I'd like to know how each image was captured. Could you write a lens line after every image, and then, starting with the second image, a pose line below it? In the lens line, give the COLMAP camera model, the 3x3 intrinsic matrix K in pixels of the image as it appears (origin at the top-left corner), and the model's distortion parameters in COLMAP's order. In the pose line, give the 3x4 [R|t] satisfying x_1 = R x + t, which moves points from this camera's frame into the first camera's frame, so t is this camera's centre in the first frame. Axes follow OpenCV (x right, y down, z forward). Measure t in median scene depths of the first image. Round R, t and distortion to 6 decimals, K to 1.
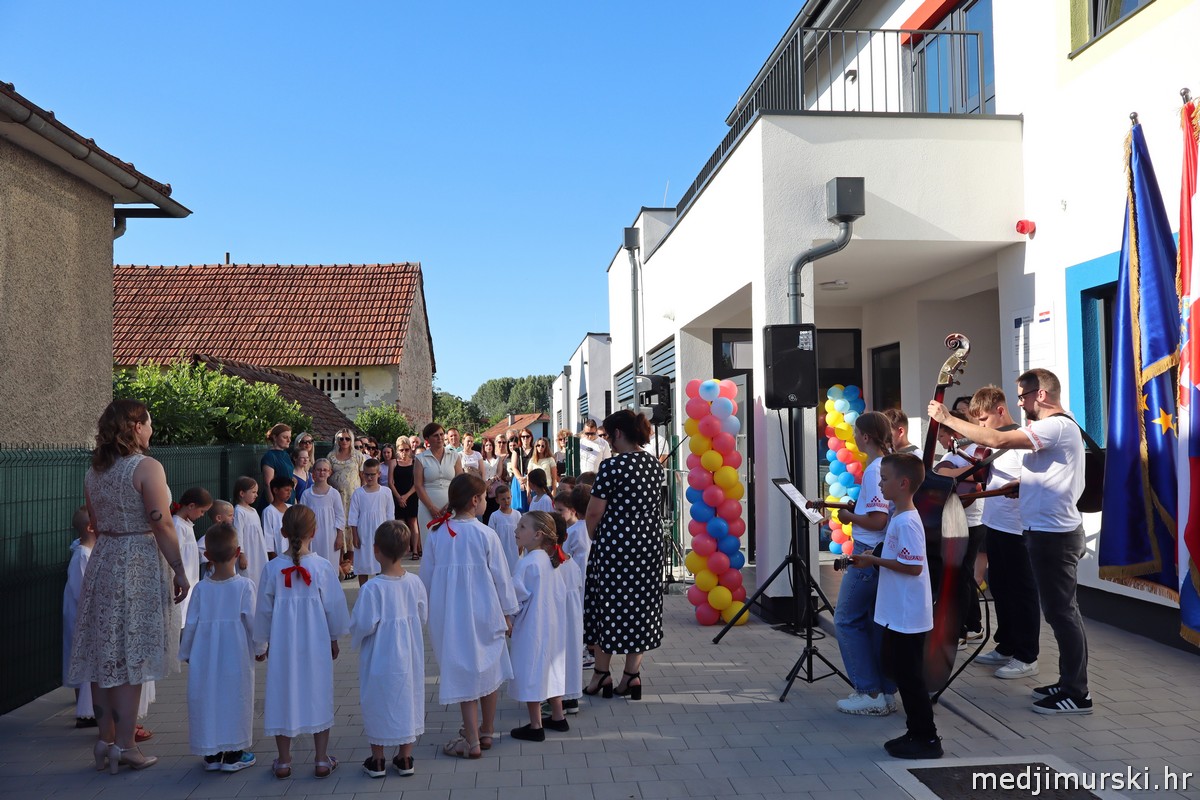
lens RADIAL K [[1005.0, 0, 600.0], [0, 1005.0, 400.0], [0, 0, 1]] dist [0.000906, 0.001792]
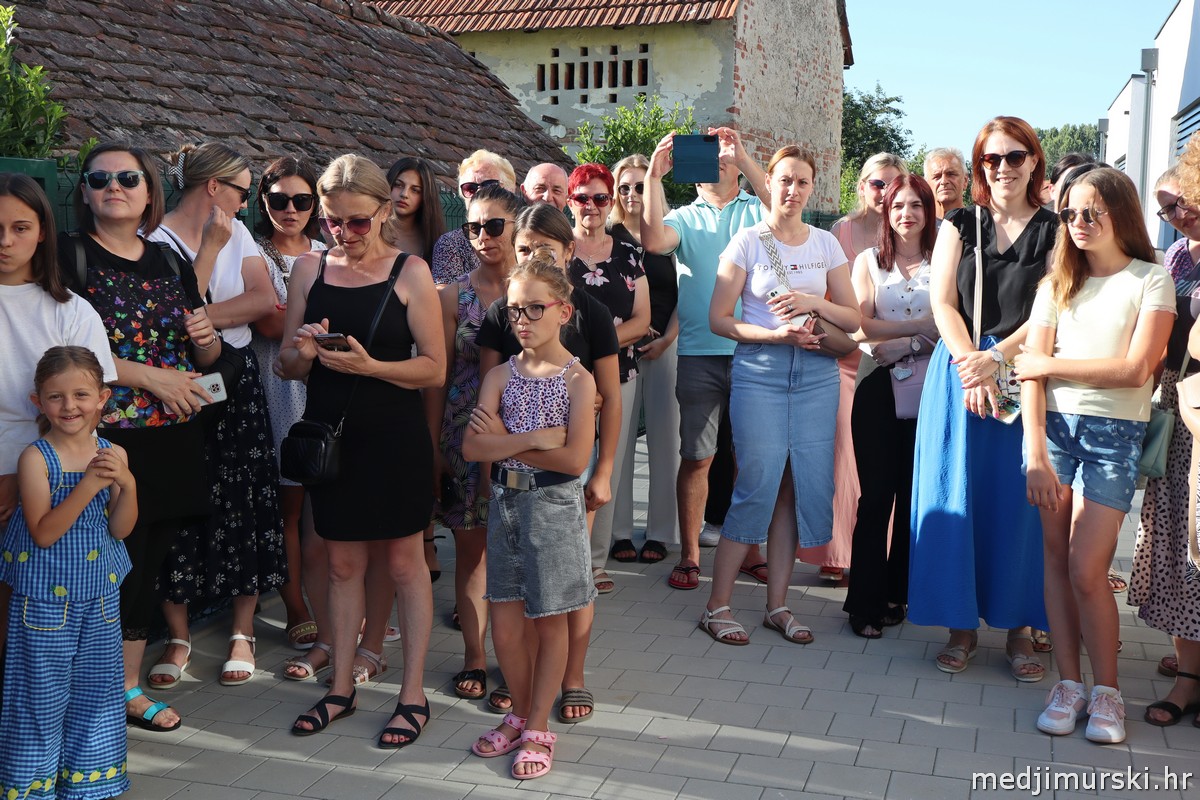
lens RADIAL K [[1371.6, 0, 600.0], [0, 1371.6, 400.0], [0, 0, 1]] dist [-0.003200, 0.026931]
pose [[0.924098, 0.067229, -0.376195, -0.024336], [-0.002261, 0.985349, 0.170536, 0.022503], [0.382148, -0.156742, 0.910711, 0.415658]]
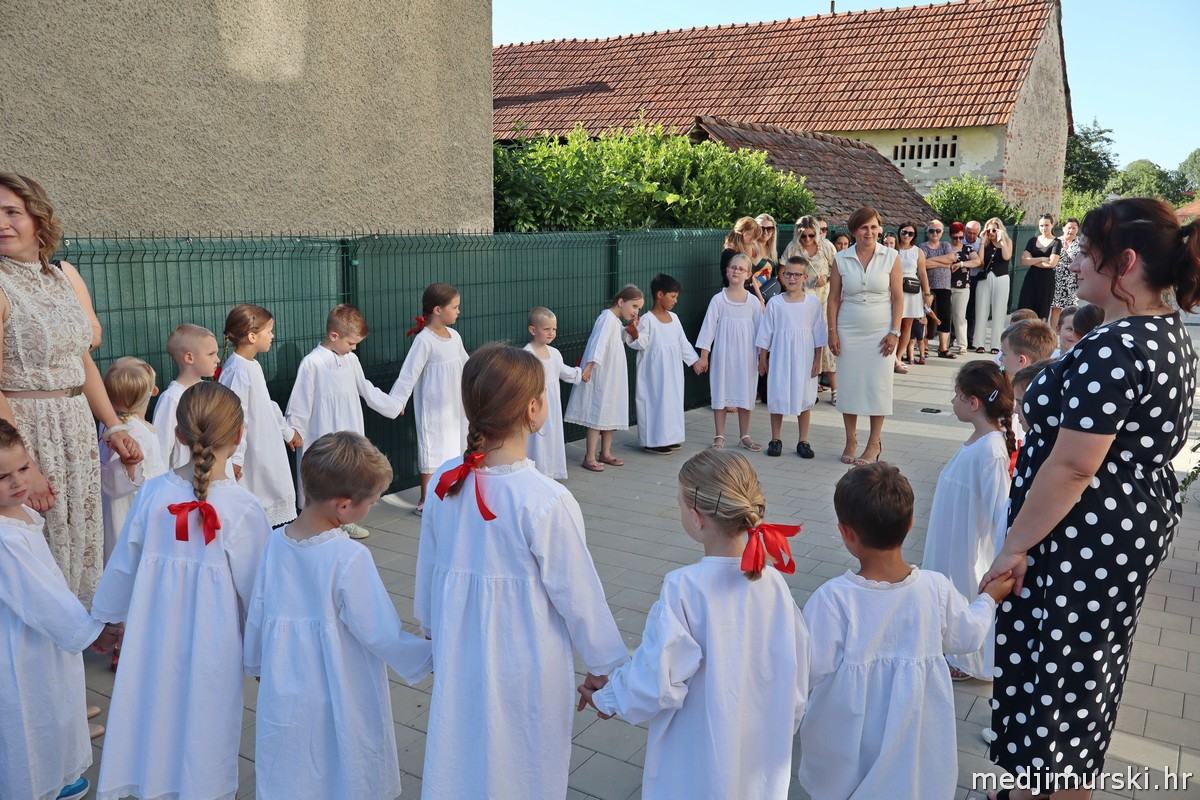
lens RADIAL K [[1005.0, 0, 600.0], [0, 1005.0, 400.0], [0, 0, 1]] dist [0.000906, 0.001792]
pose [[0.801333, 0.131010, -0.583696, 0.036030], [0.002795, 0.974894, 0.222651, -0.000412], [0.598211, -0.180049, 0.780849, 0.133380]]
